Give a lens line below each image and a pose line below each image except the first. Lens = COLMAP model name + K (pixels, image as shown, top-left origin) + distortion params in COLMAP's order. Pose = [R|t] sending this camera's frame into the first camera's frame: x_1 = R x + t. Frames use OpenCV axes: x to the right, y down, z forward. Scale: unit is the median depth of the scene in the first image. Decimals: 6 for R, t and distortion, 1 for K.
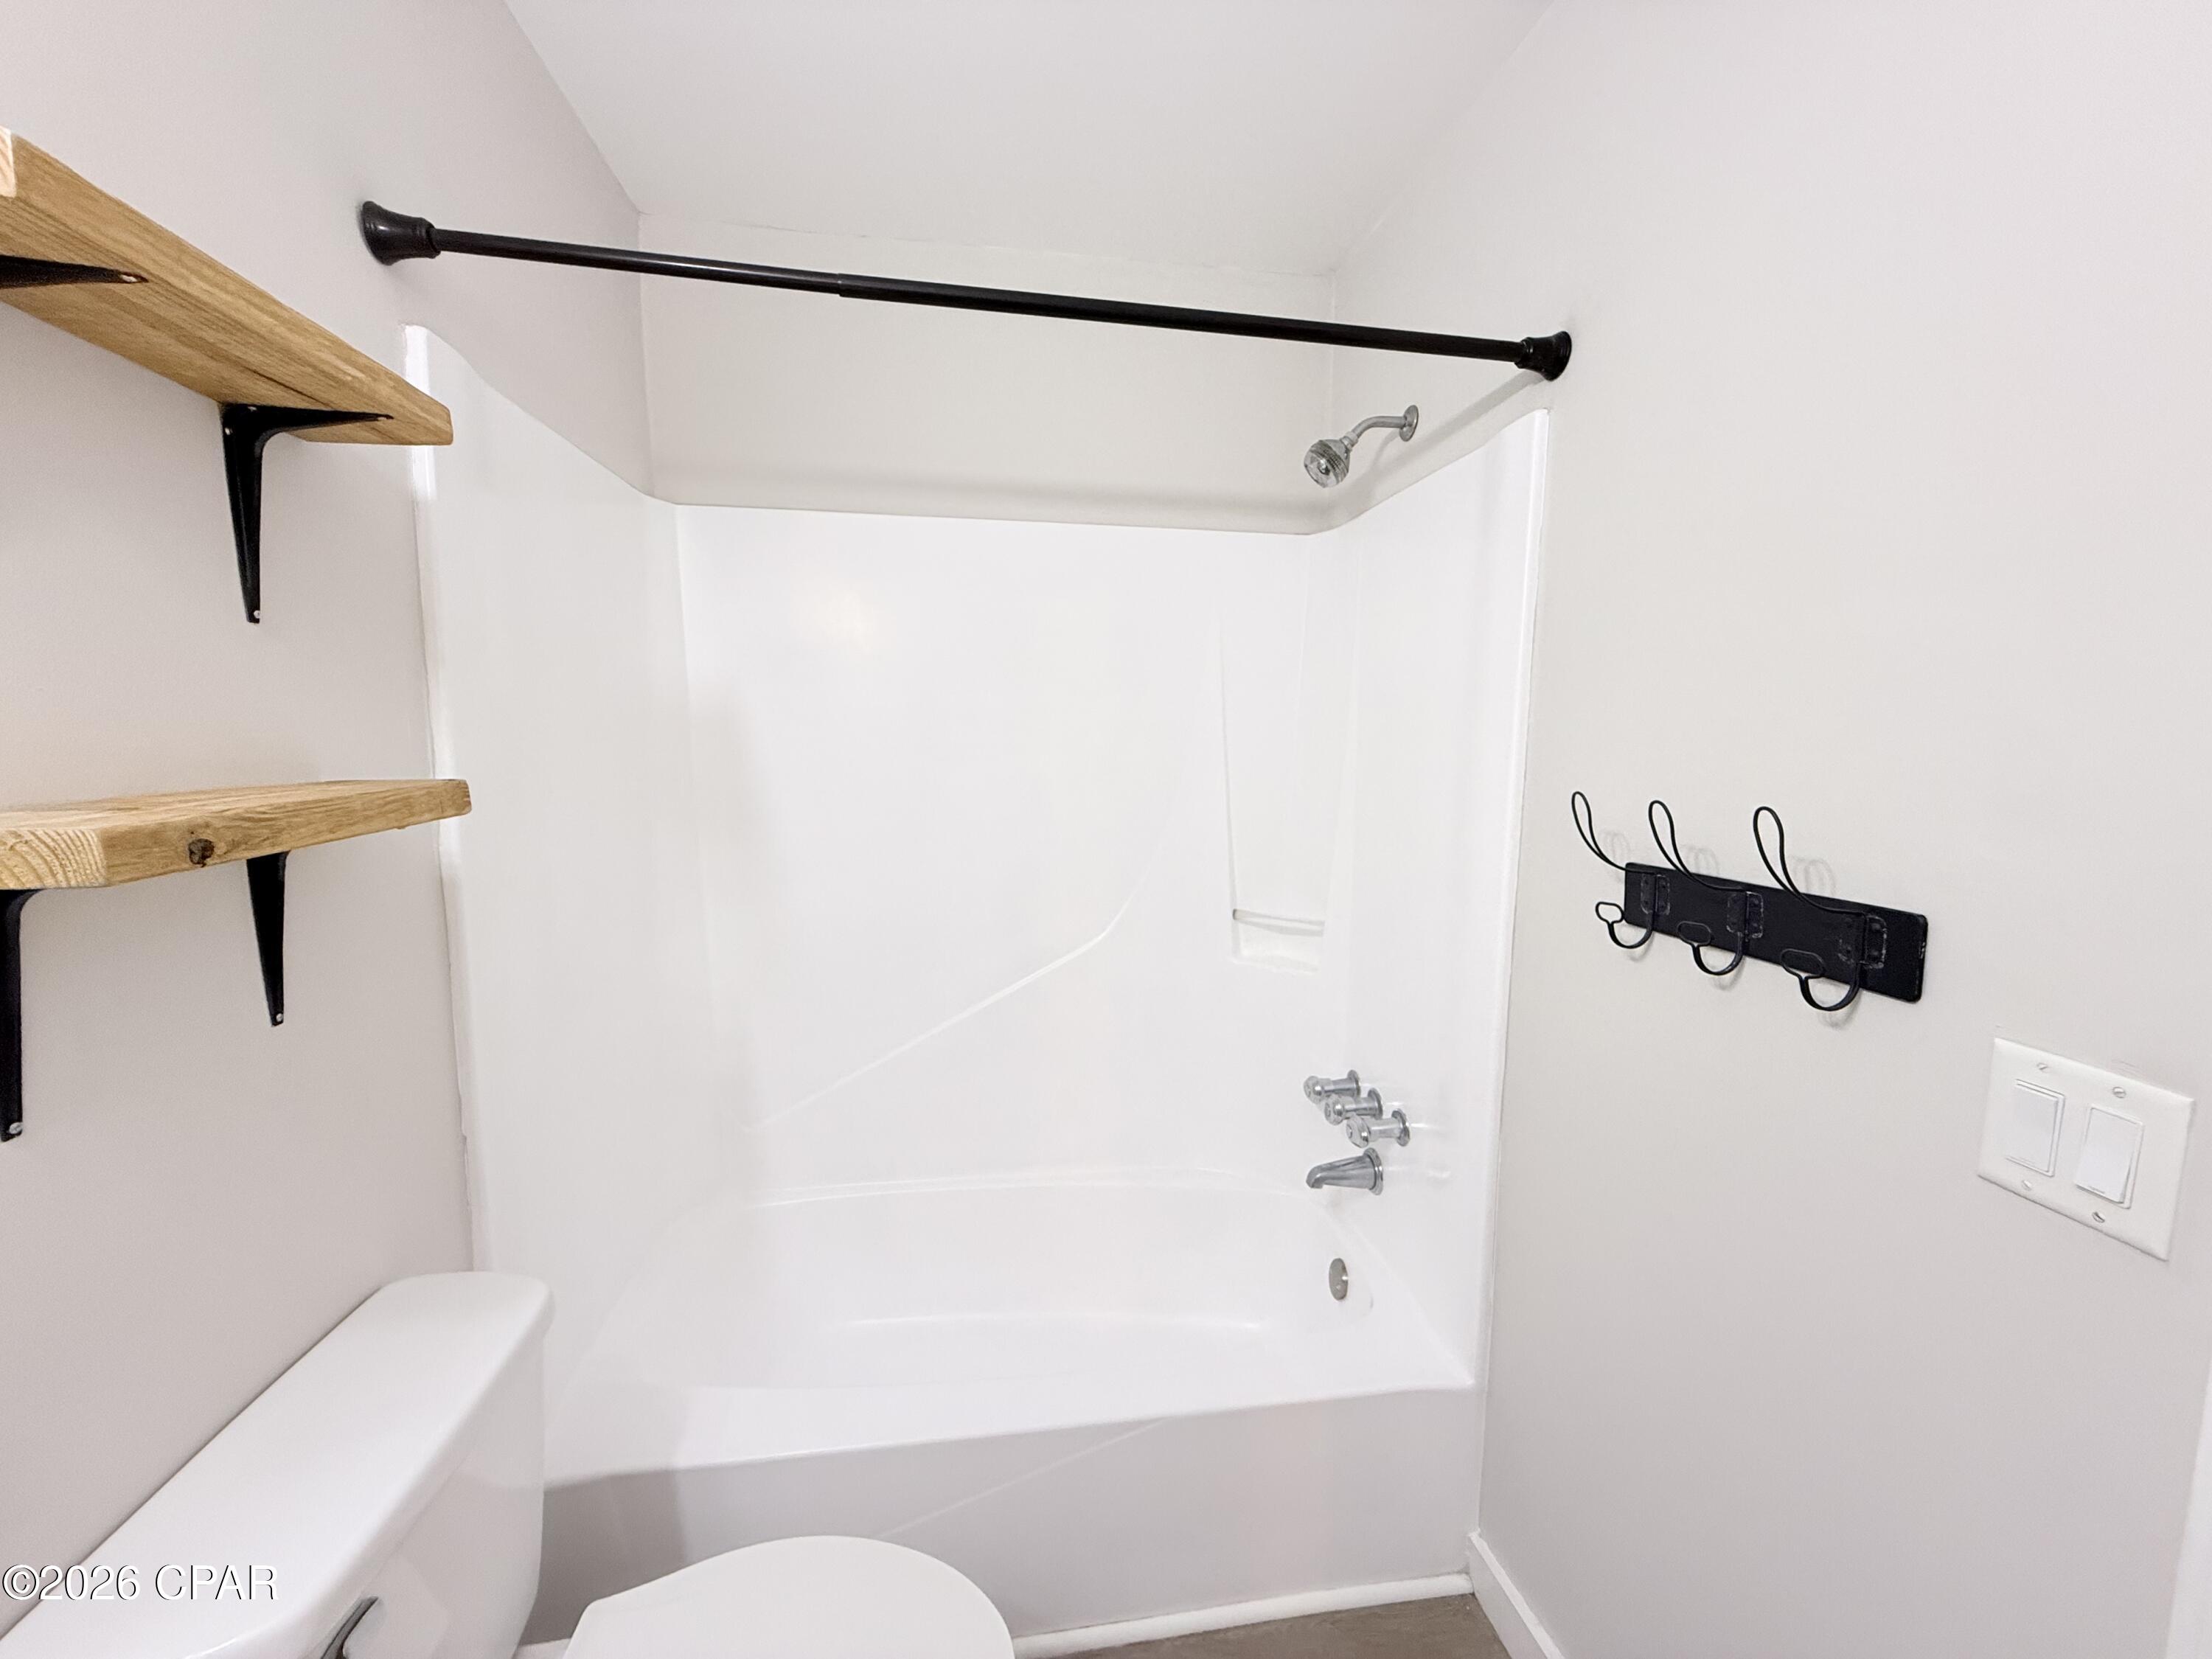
lens RADIAL K [[881.2, 0, 1107.1], [0, 881.2, 827.9], [0, 0, 1]] dist [0.001518, 0.000448]
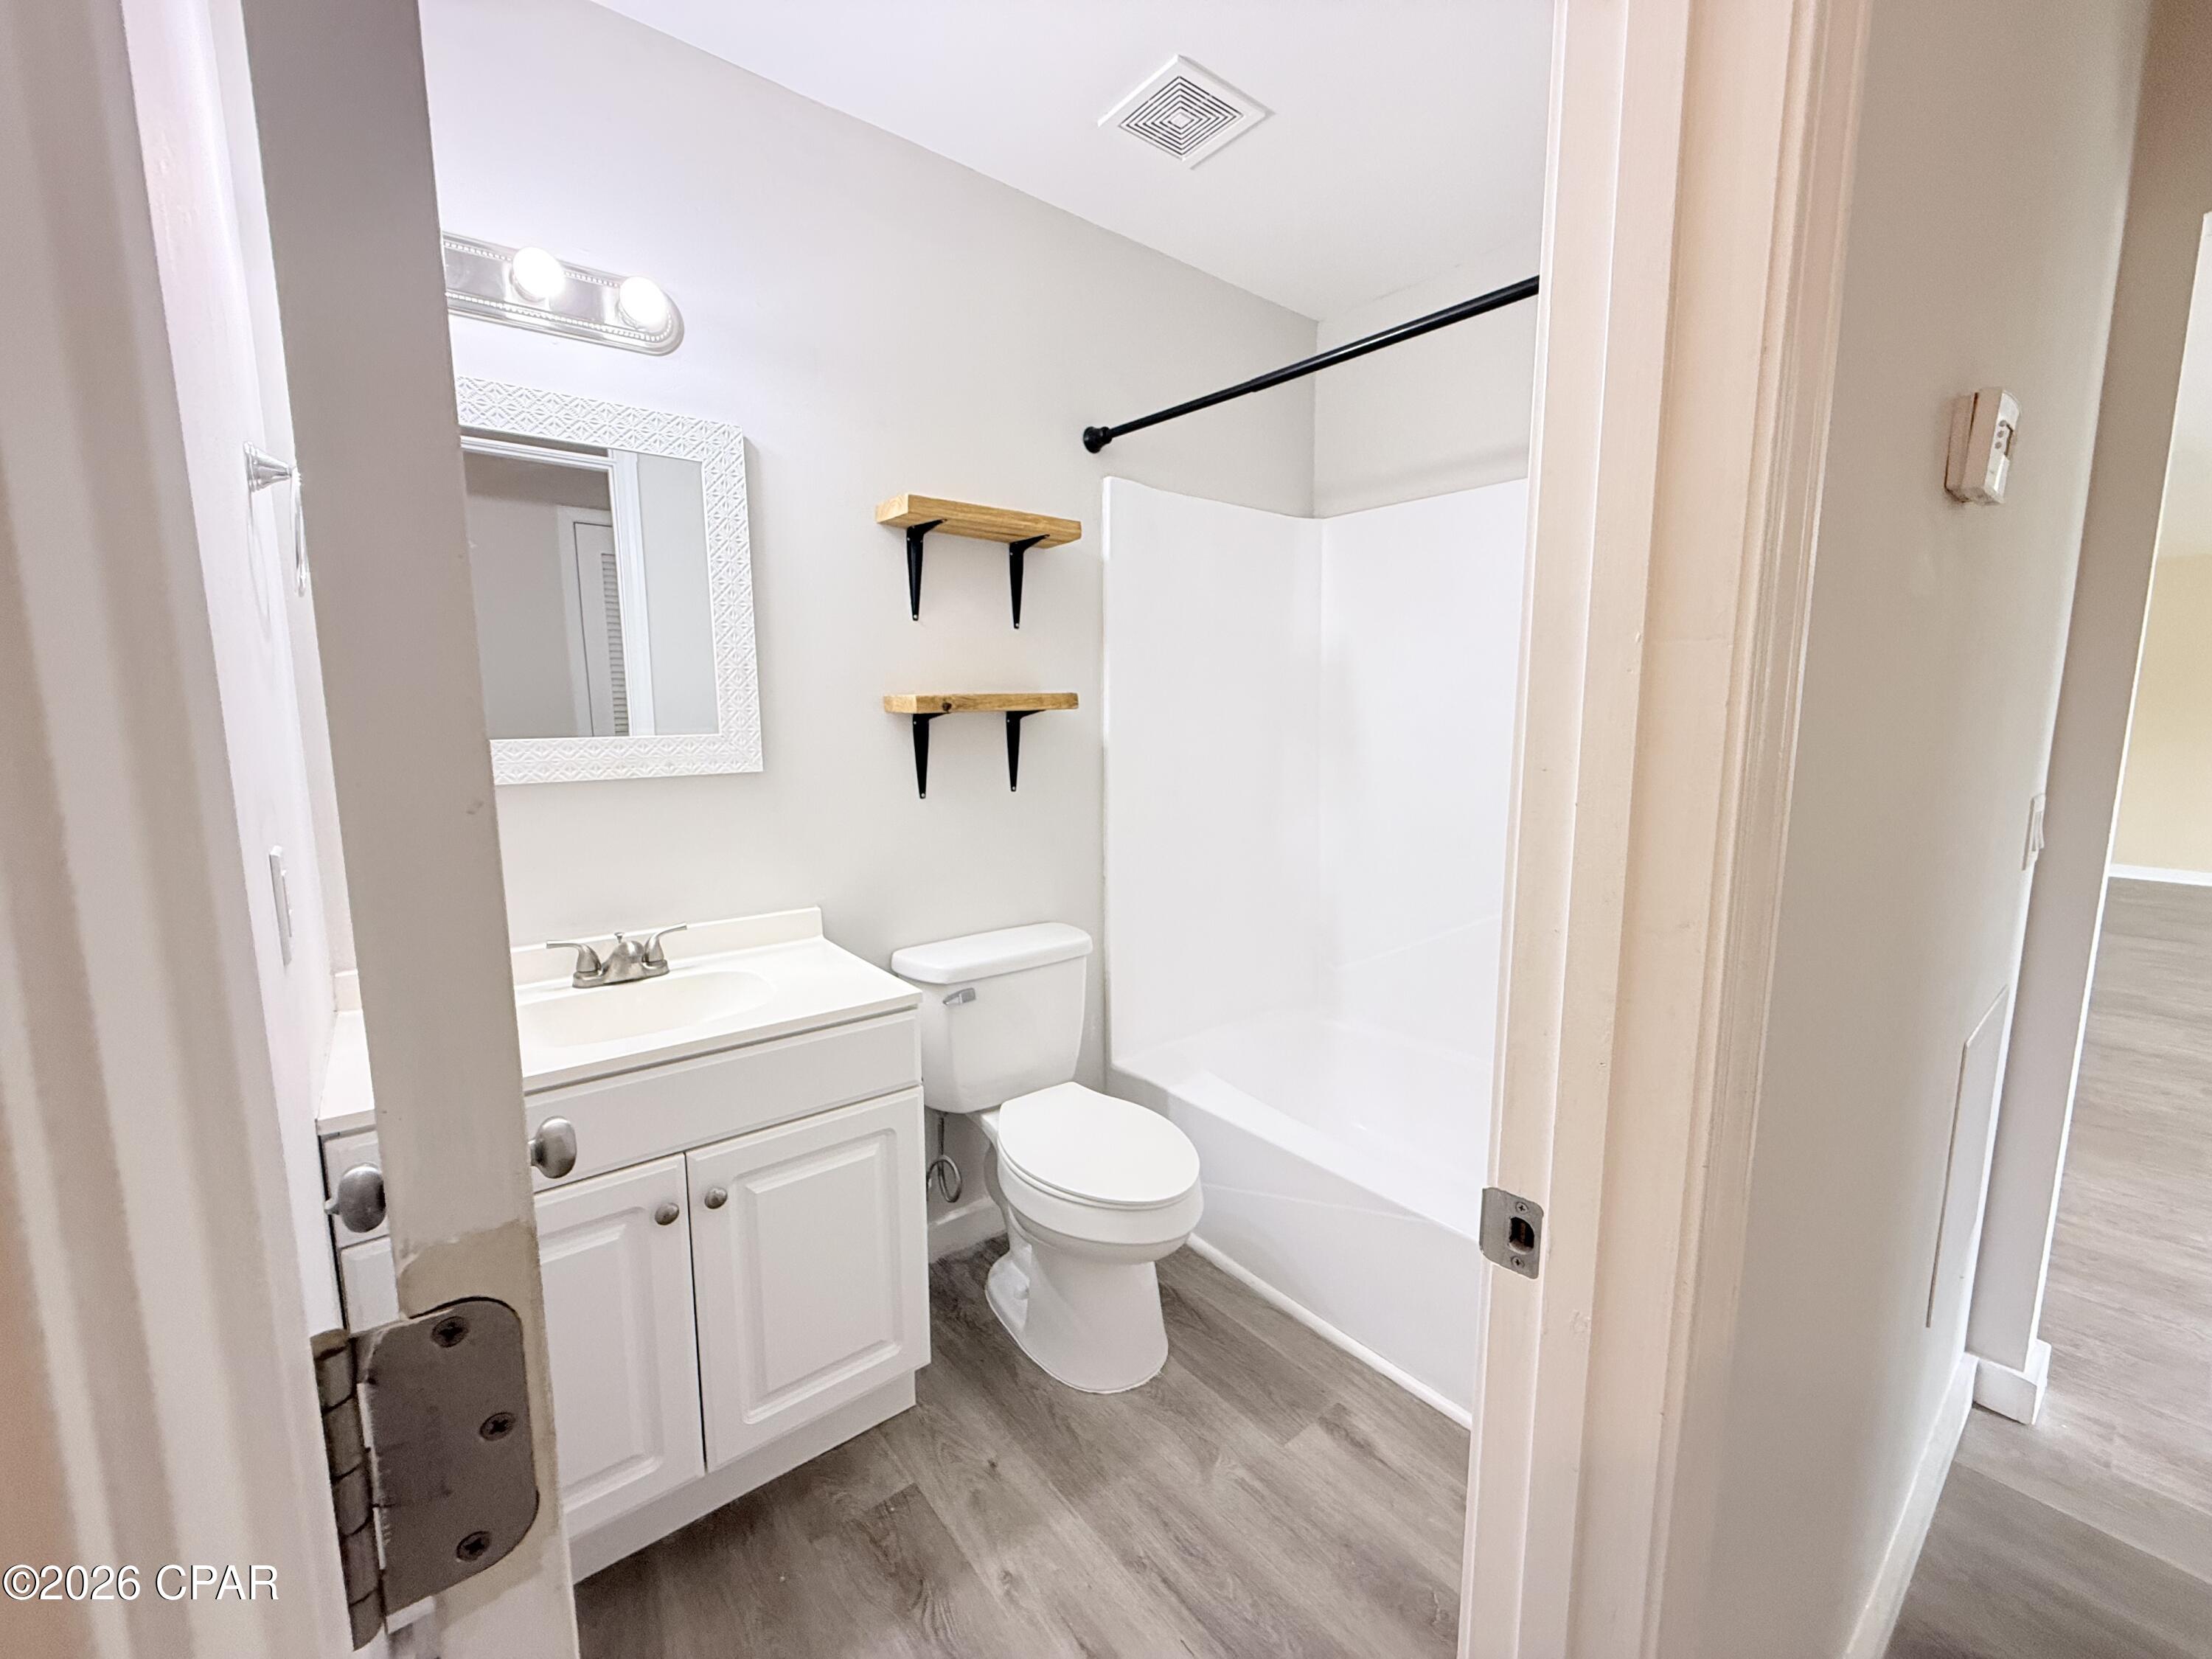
lens RADIAL K [[881.2, 0, 1104.5], [0, 881.2, 831.3], [0, 0, 1]] dist [0.001518, 0.000448]
pose [[0.502986, 0.112312, -0.856966, 1.326623], [-0.086518, 0.993084, 0.079370, 0.116606], [0.859953, 0.034221, 0.509225, -0.040191]]
